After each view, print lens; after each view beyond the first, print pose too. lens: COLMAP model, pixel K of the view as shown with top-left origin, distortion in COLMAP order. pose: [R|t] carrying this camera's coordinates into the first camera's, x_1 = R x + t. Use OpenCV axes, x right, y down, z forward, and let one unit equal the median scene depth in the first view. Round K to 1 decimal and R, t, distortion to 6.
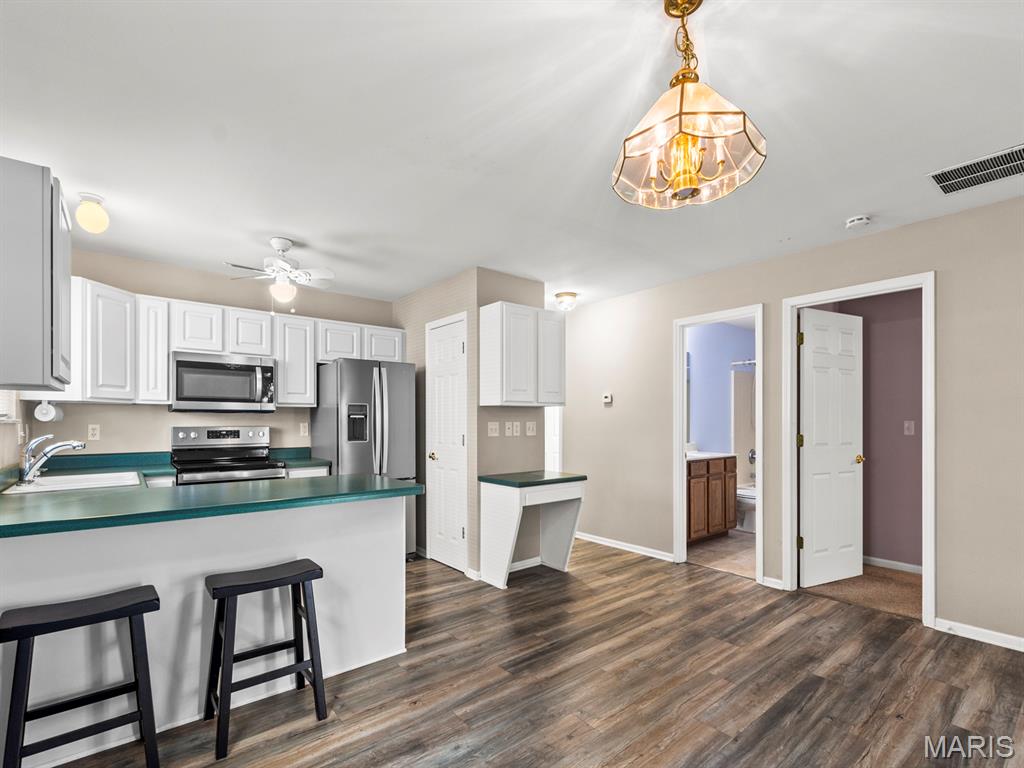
lens RADIAL K [[475.5, 0, 510.6], [0, 475.5, 421.7], [0, 0, 1]] dist [0.000304, 0.000013]
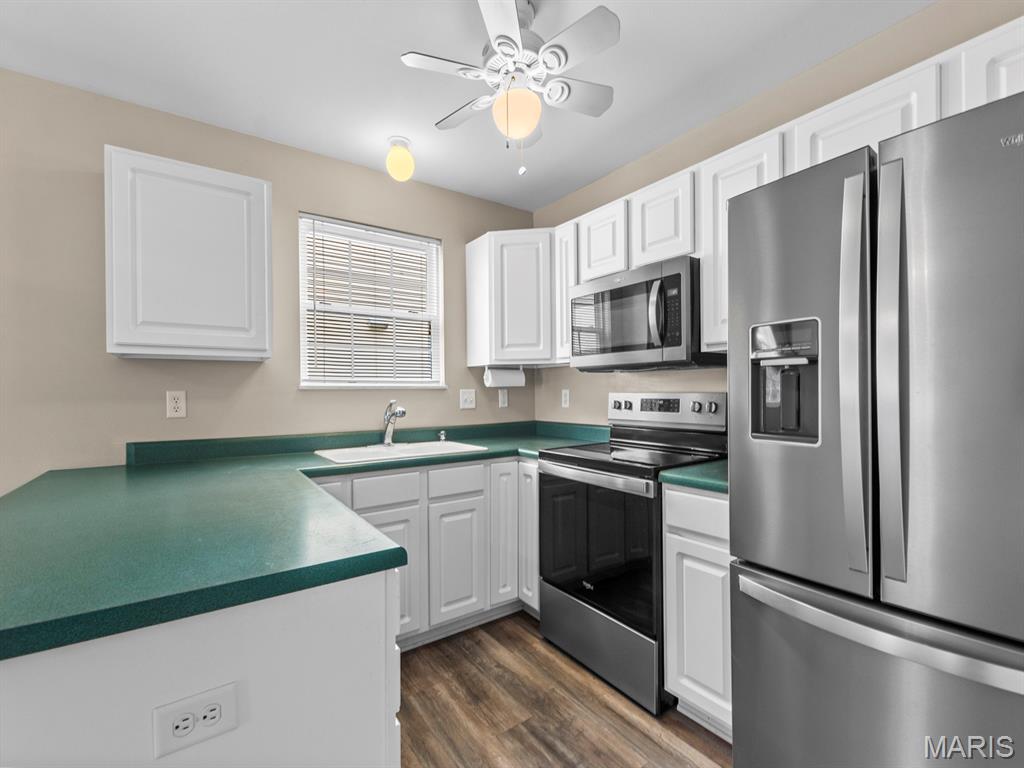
lens RADIAL K [[466.1, 0, 528.2], [0, 466.1, 389.5], [0, 0, 1]] dist [0.045837, 0.000240]
pose [[-0.060811, -0.003246, -0.998144, 0.005406], [0.006618, 0.999971, -0.003655, 0.007871], [0.998127, -0.006828, -0.060788, 0.964213]]
